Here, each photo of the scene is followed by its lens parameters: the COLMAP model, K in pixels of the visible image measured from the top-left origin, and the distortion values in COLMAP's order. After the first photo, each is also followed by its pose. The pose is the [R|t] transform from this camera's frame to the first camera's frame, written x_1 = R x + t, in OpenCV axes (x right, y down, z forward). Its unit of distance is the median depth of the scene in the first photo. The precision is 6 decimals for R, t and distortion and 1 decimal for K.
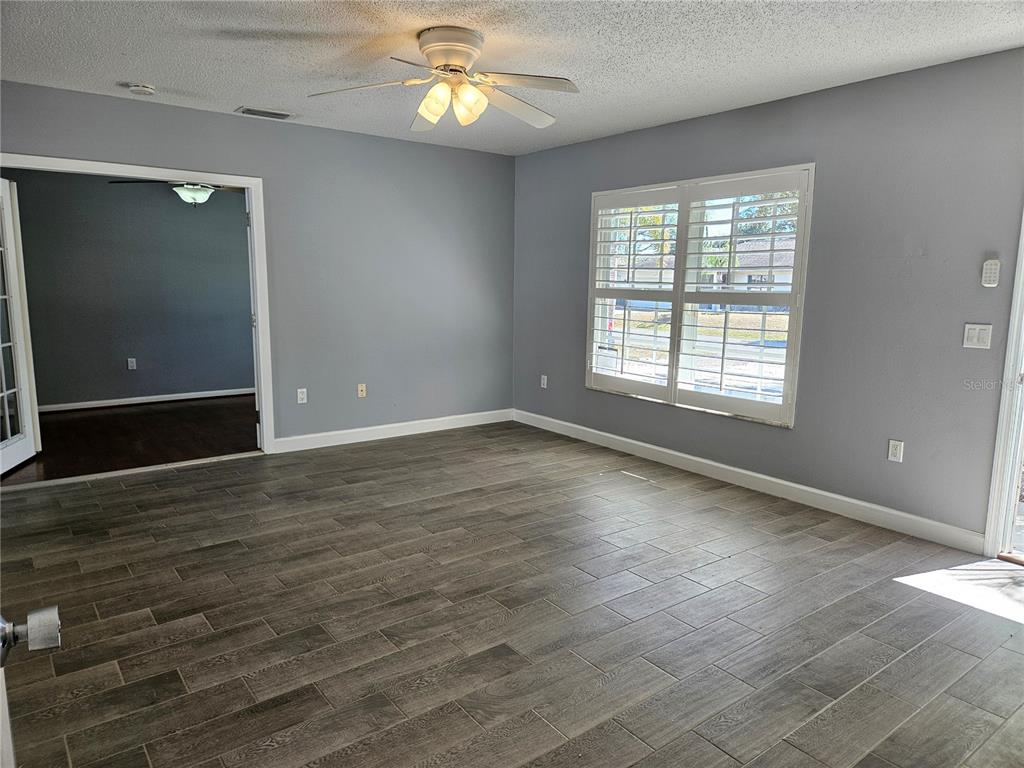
lens RADIAL K [[683.4, 0, 517.8], [0, 683.4, 380.2], [0, 0, 1]] dist [0.049930, -0.001809]
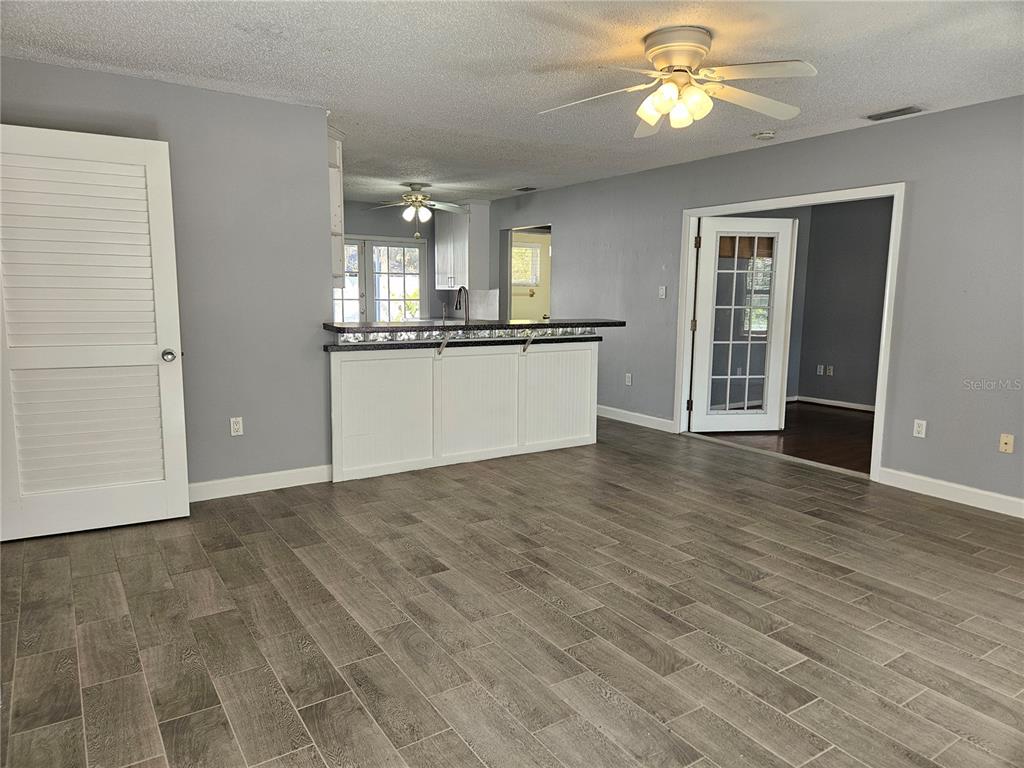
lens RADIAL K [[683.4, 0, 517.8], [0, 683.4, 380.2], [0, 0, 1]] dist [0.049930, -0.001809]
pose [[-0.062269, 0.118745, -0.990970, 0.703517], [-0.162085, 0.978513, 0.127437, -0.081126], [0.984810, 0.168557, -0.041684, 0.670396]]
